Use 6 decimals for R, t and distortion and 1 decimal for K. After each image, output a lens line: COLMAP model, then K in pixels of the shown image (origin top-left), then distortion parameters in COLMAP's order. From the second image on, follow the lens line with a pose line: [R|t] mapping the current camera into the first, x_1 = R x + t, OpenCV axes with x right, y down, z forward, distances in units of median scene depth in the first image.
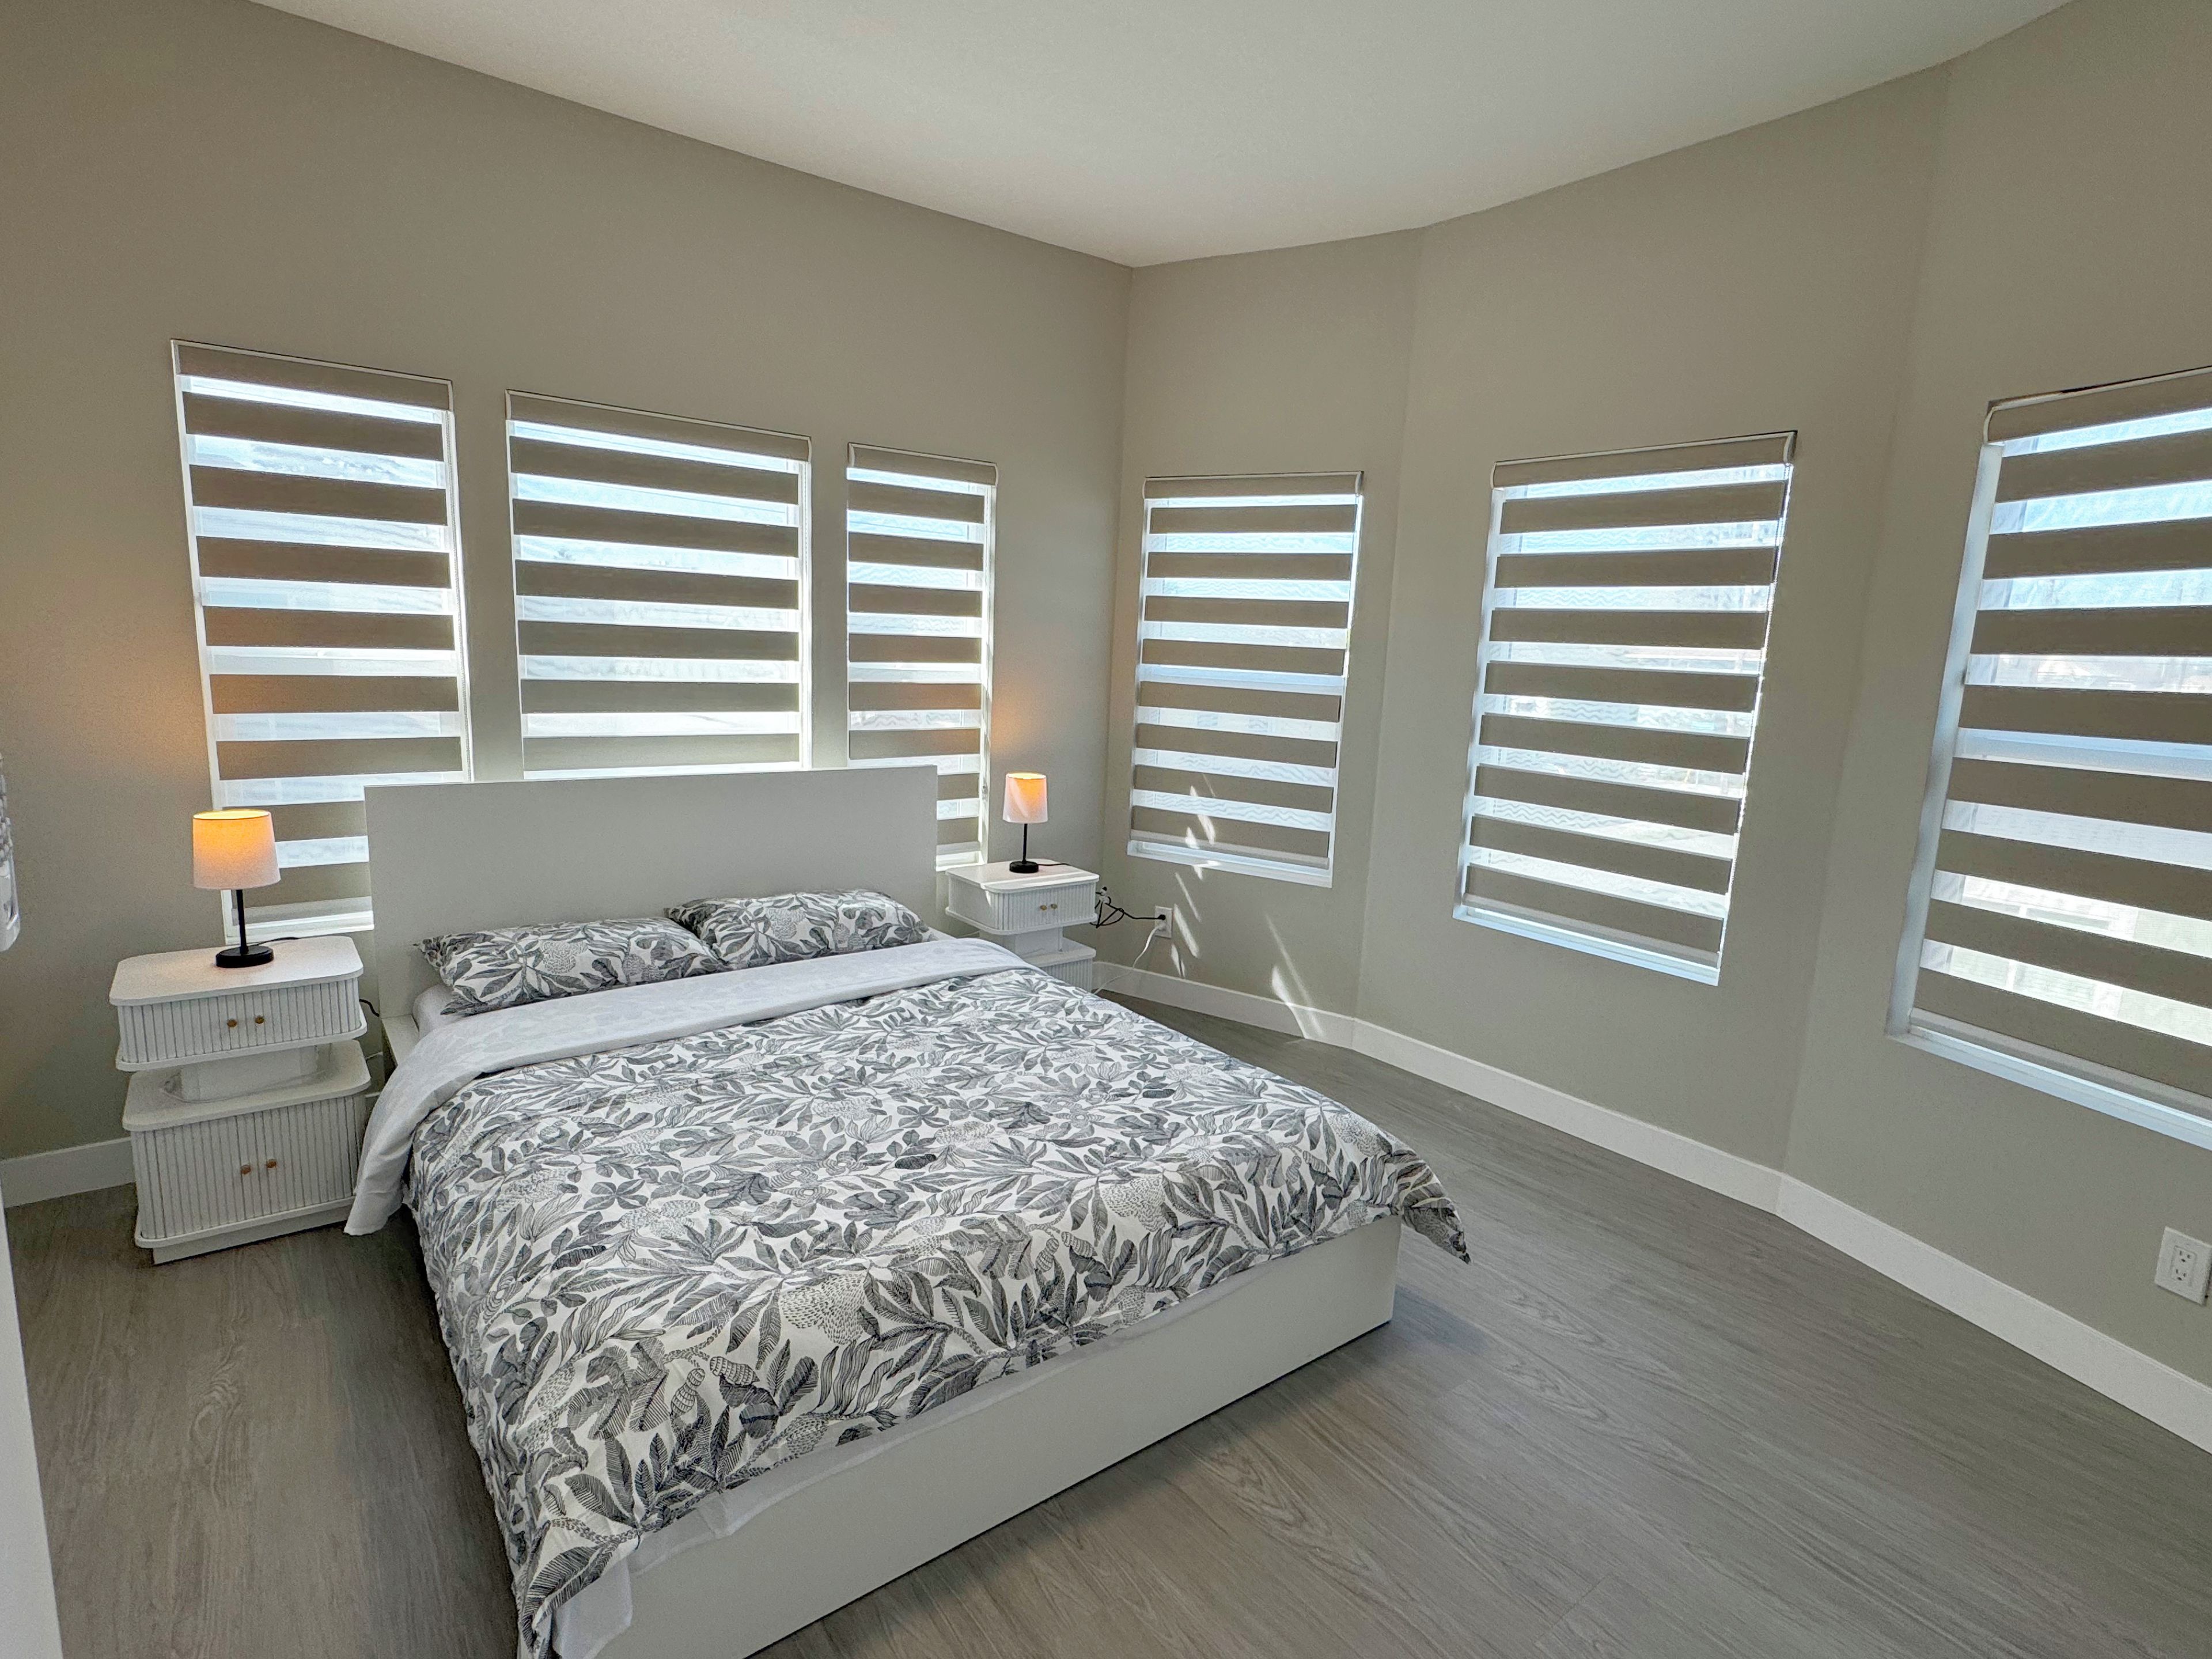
lens RADIAL K [[1131.2, 0, 1102.7], [0, 1131.2, 838.7], [0, 0, 1]] dist [-0.000496, -0.003282]
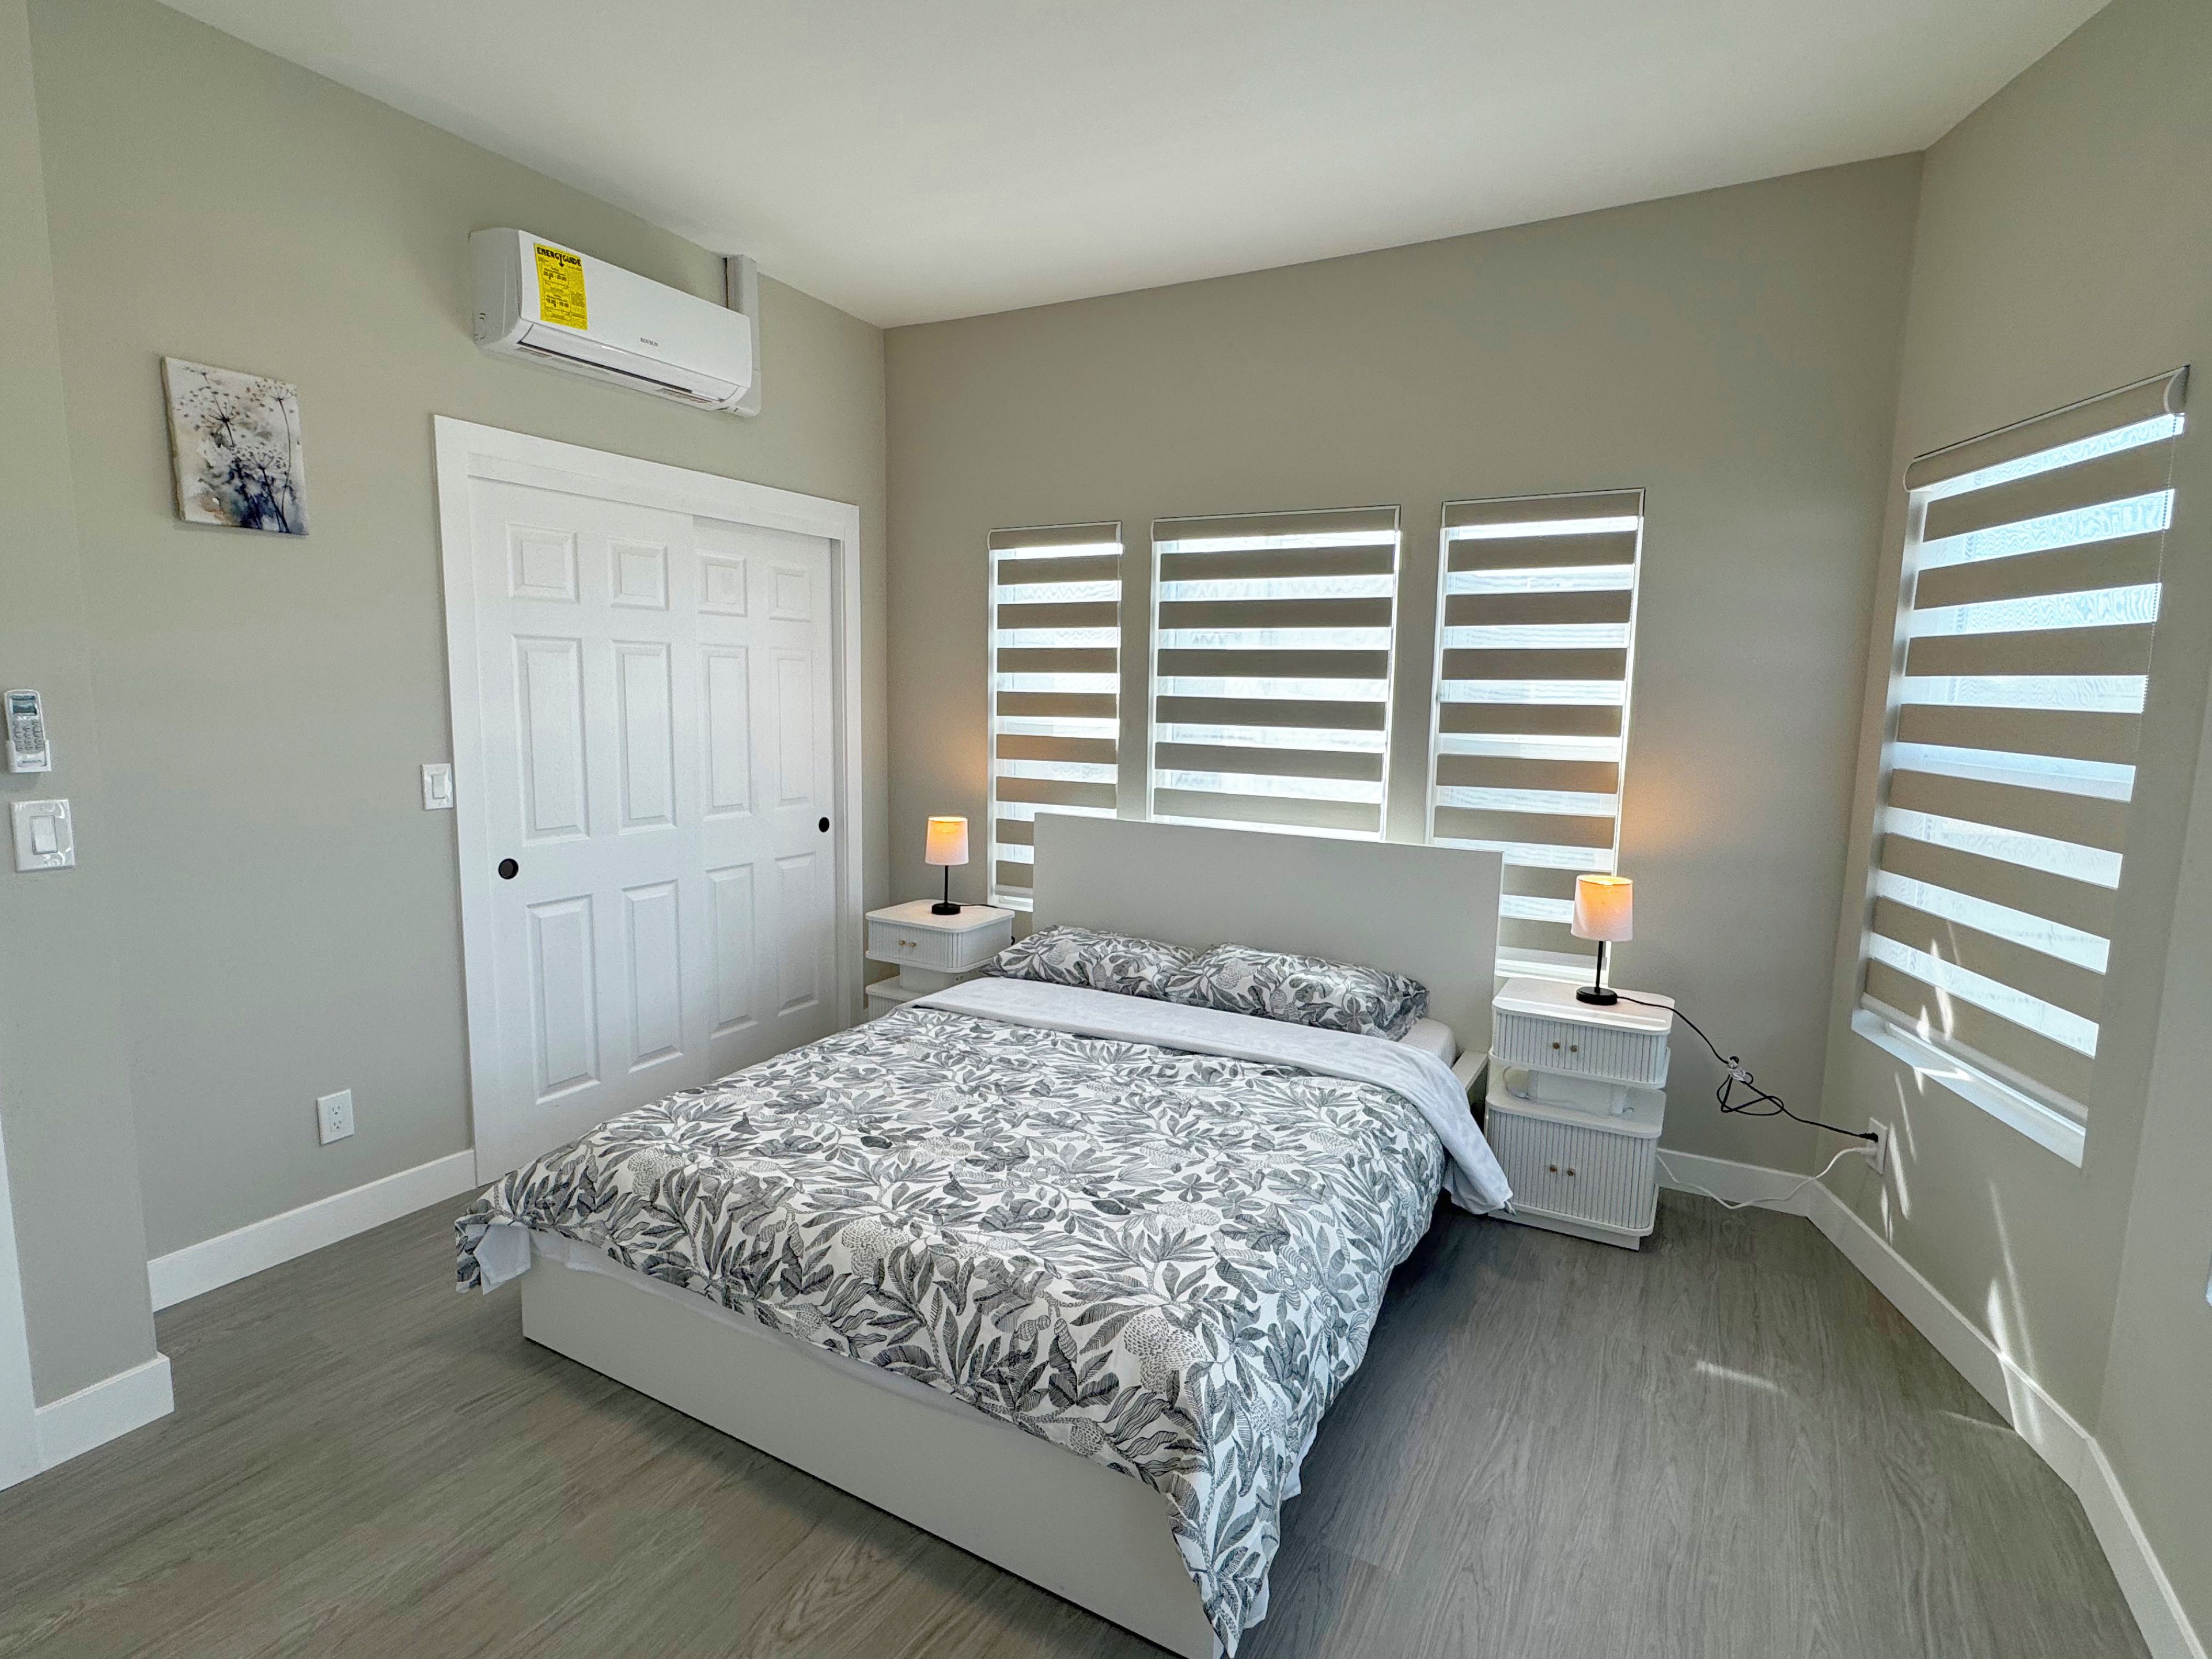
lens RADIAL K [[1131.2, 0, 1106.8], [0, 1131.2, 817.8], [0, 0, 1]] dist [-0.000496, -0.003282]
pose [[0.381547, 0.074417, -0.921349, 0.787837], [-0.161421, 0.986802, 0.012856, -0.079280], [0.910146, 0.143820, 0.388524, 0.577942]]
